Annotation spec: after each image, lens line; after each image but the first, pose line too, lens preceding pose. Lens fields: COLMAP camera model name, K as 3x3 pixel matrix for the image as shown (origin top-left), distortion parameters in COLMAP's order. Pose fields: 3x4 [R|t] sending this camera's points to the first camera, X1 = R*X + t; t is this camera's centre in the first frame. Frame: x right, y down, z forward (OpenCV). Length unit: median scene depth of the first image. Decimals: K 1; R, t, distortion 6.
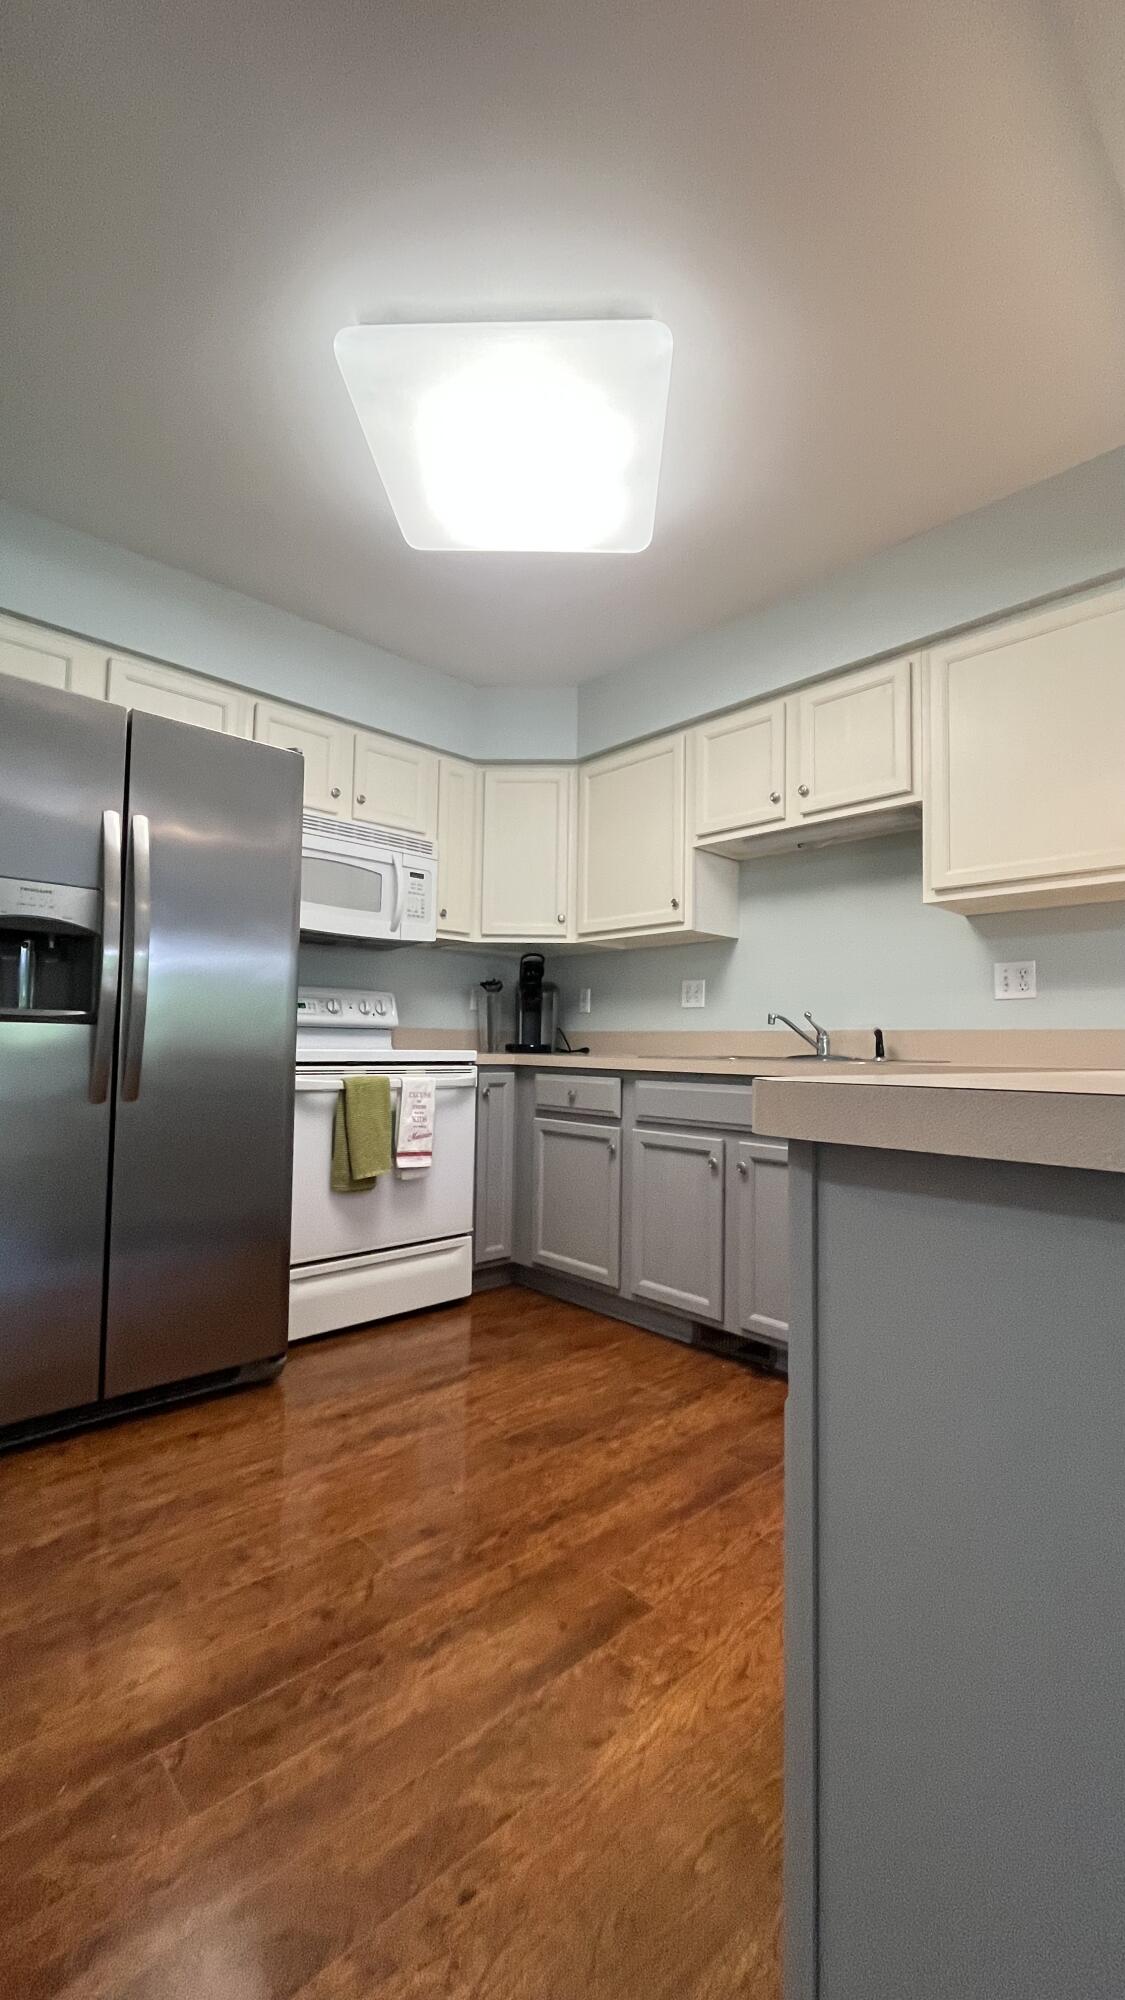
lens RADIAL K [[806.4, 0, 566.7], [0, 806.4, 1000.4], [0, 0, 1]] dist [-0.002842, -0.000555]
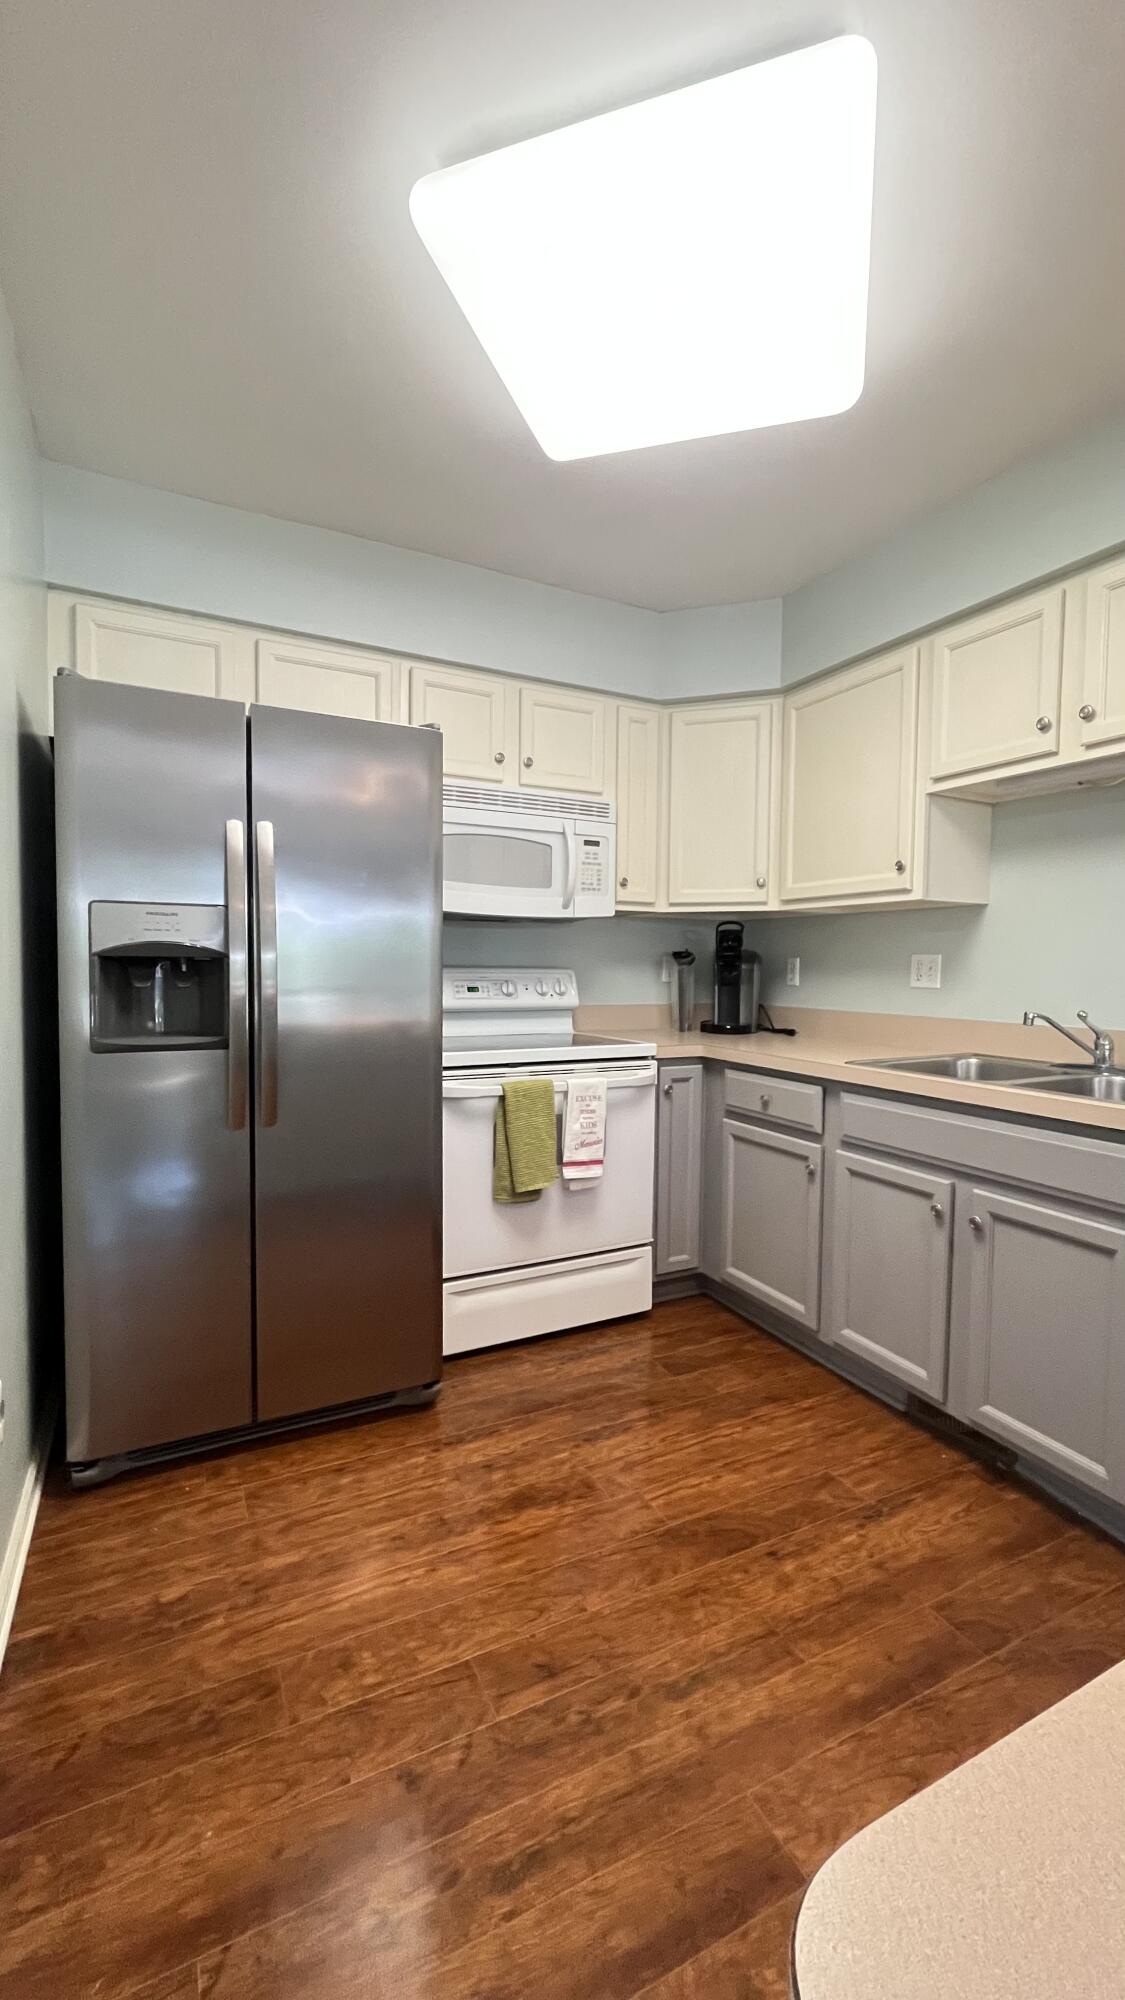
lens RADIAL K [[806.4, 0, 566.7], [0, 806.4, 1000.4], [0, 0, 1]] dist [-0.002842, -0.000555]
pose [[0.958872, 0.008479, -0.283713, 0.049722], [0.019130, 0.995351, 0.094400, -0.077488], [0.283195, -0.095945, 0.954251, 0.142837]]
